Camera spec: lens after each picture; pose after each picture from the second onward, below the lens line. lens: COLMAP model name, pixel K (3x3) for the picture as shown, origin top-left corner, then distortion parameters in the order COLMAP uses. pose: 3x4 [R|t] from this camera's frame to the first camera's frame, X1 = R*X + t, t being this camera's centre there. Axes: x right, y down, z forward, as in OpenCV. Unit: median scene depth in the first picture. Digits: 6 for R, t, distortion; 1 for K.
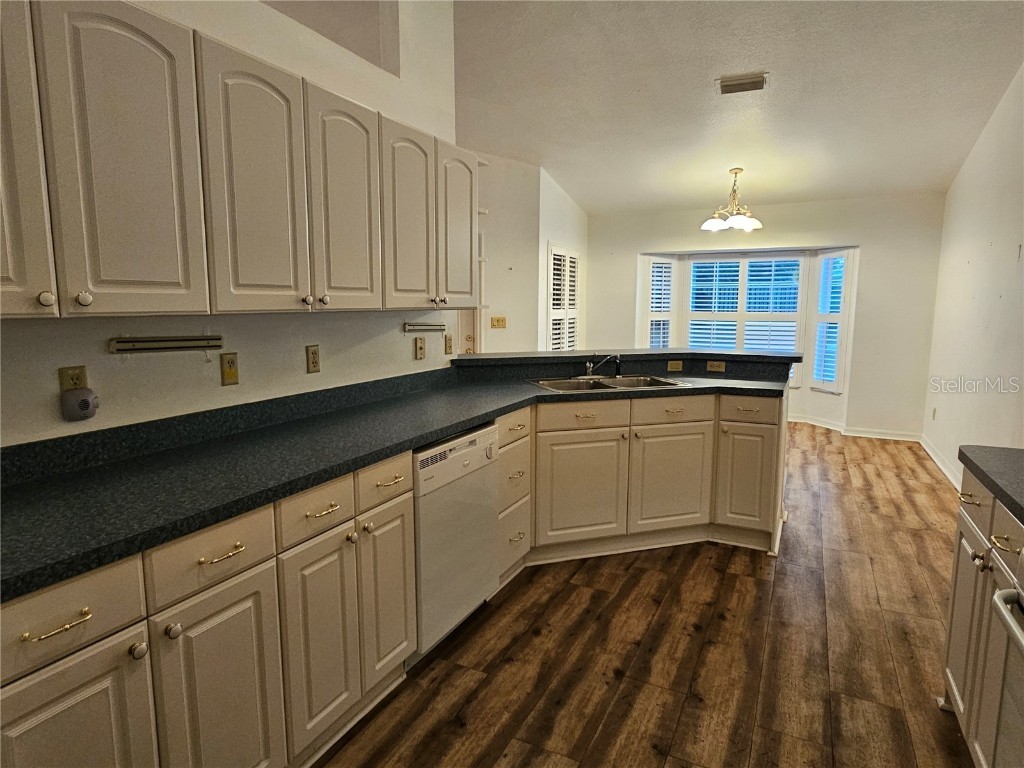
lens RADIAL K [[591.3, 0, 514.3], [0, 591.3, 381.9], [0, 0, 1]] dist [0.000023, -0.001698]
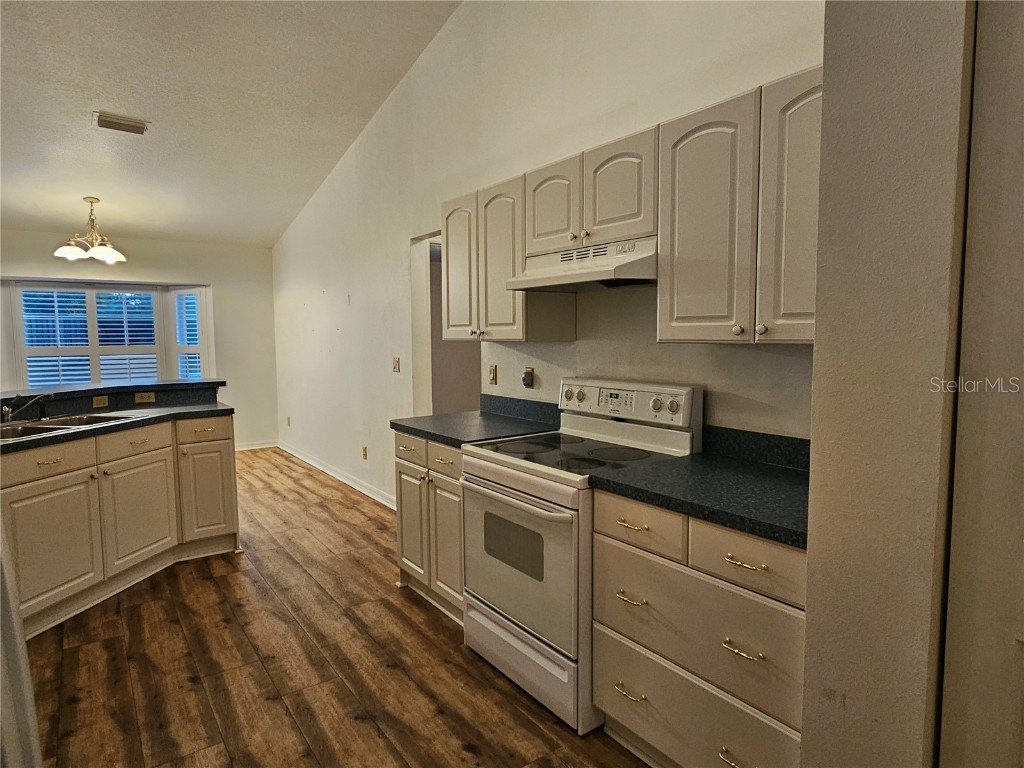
lens RADIAL K [[591.3, 0, 509.6], [0, 591.3, 378.6], [0, 0, 1]] dist [0.000023, -0.001698]
pose [[0.468289, -0.073396, 0.880522, -0.302649], [0.127124, 0.991772, 0.015061, 0.007345], [-0.874382, 0.104883, 0.473767, -0.040304]]
